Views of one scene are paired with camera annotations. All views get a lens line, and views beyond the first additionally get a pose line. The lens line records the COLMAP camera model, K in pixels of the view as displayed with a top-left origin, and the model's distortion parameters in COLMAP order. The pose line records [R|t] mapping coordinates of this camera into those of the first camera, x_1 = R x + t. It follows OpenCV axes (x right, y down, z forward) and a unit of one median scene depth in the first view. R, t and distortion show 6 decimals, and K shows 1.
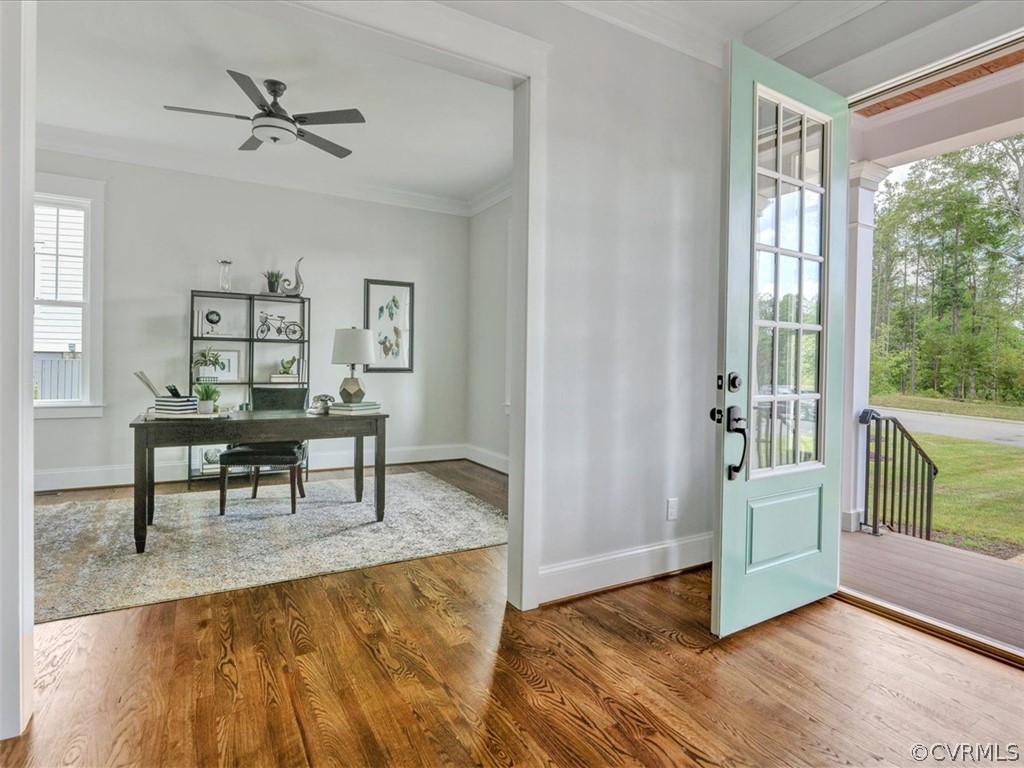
lens RADIAL K [[549.2, 0, 512.6], [0, 549.2, 372.2], [0, 0, 1]] dist [-0.004186, -0.000928]
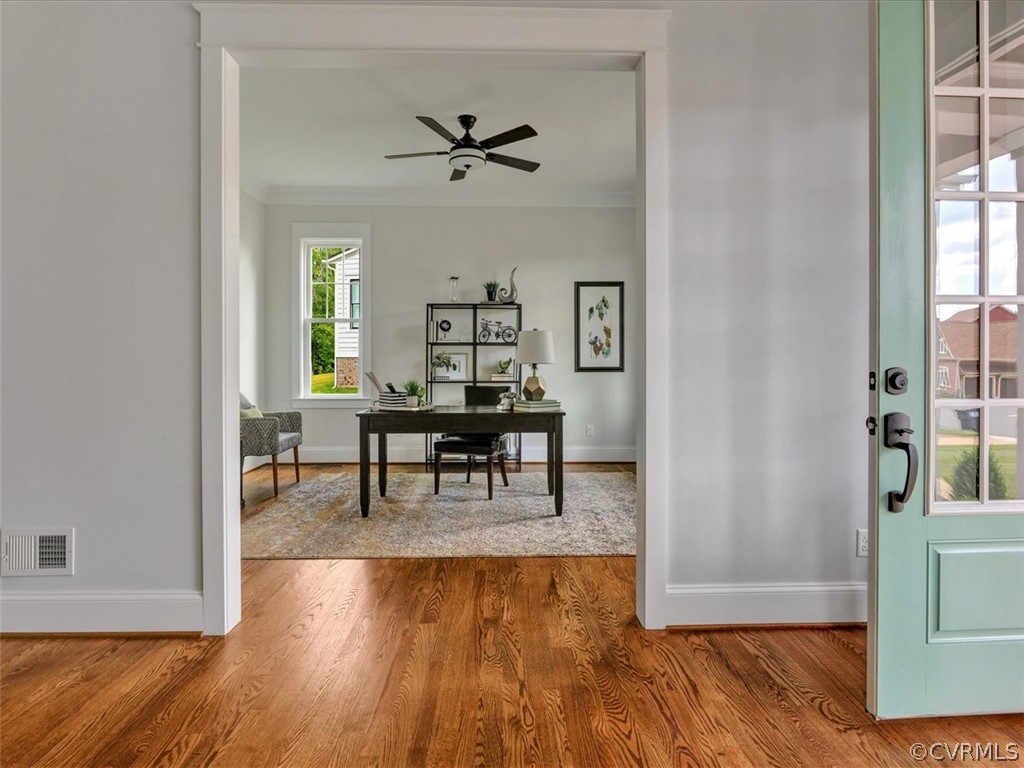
lens RADIAL K [[542.4, 0, 510.8], [0, 542.4, 365.3], [0, 0, 1]] dist [-0.003643, -0.001480]
pose [[0.879588, -0.011549, -0.475596, 0.171544], [0.005627, 0.999888, -0.013875, 0.002304], [0.475703, 0.009528, 0.879555, 0.058827]]
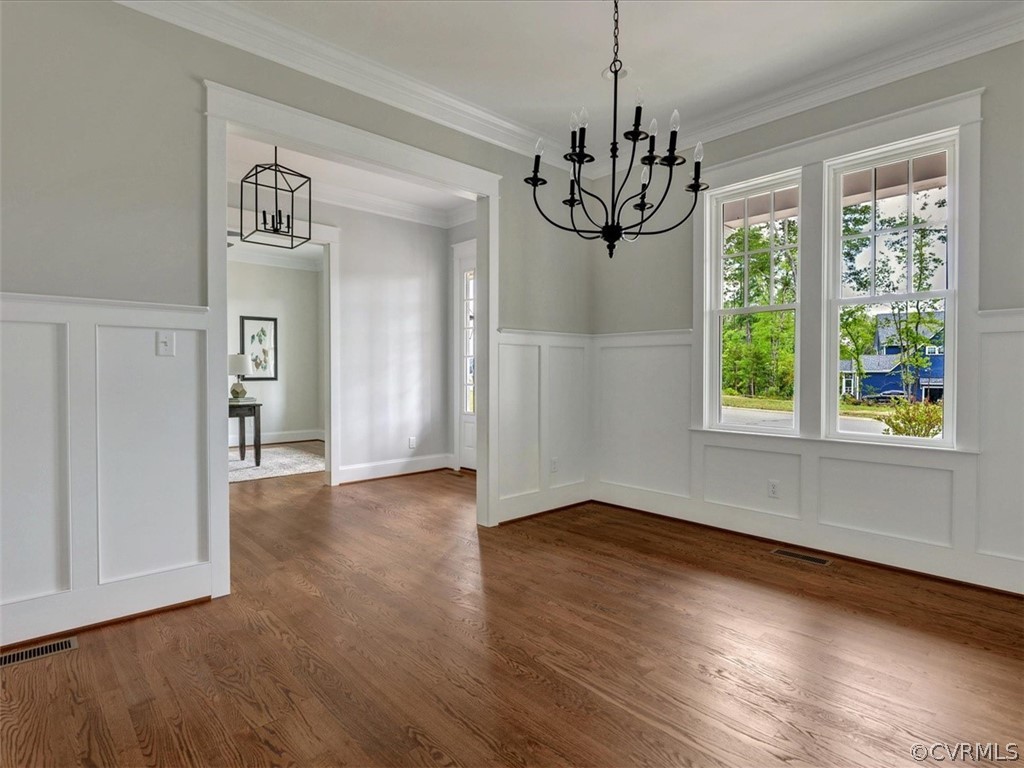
lens RADIAL K [[547.8, 0, 512.0], [0, 547.8, 384.0], [0, 0, 1]] dist [-0.001507, -0.000249]
pose [[0.975592, -0.019742, 0.218704, 0.168068], [0.018314, 0.999796, 0.008555, 0.014232], [-0.218828, -0.004341, 0.975754, -0.863990]]
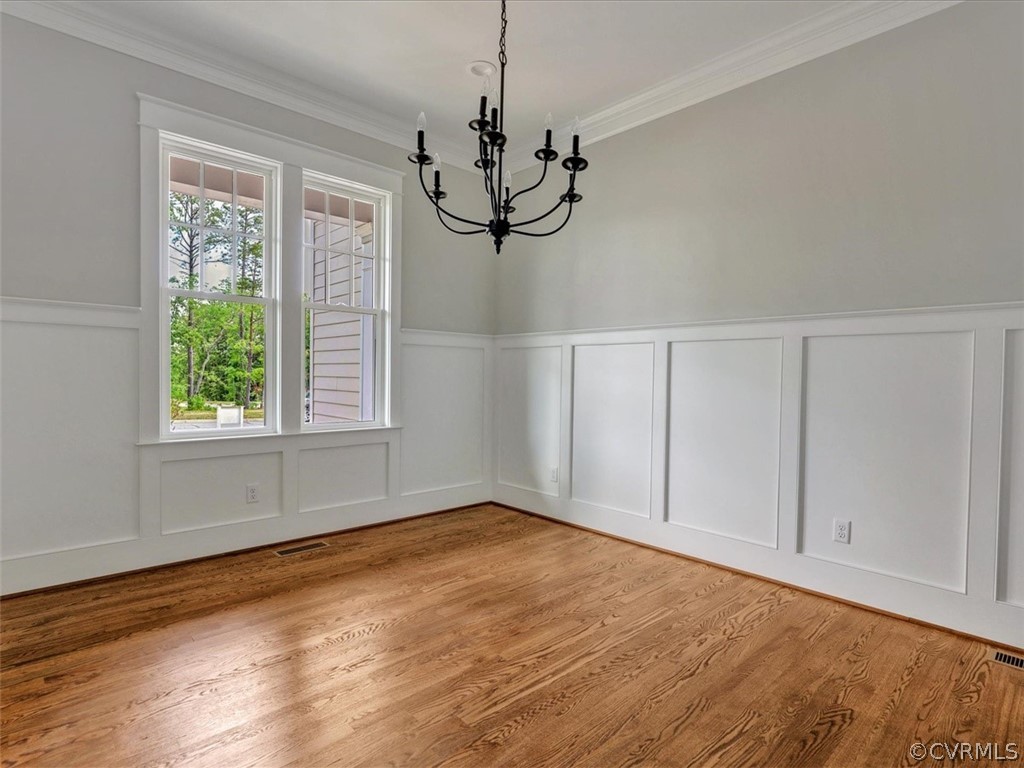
lens RADIAL K [[542.1, 0, 512.0], [0, 542.1, 384.0], [0, 0, 1]] dist [-0.001221, -0.000246]
pose [[-0.227146, -0.038405, 0.973103, -3.457856], [-0.002231, 0.999240, 0.038915, -0.154831], [-0.973858, 0.006668, -0.227059, 6.617907]]
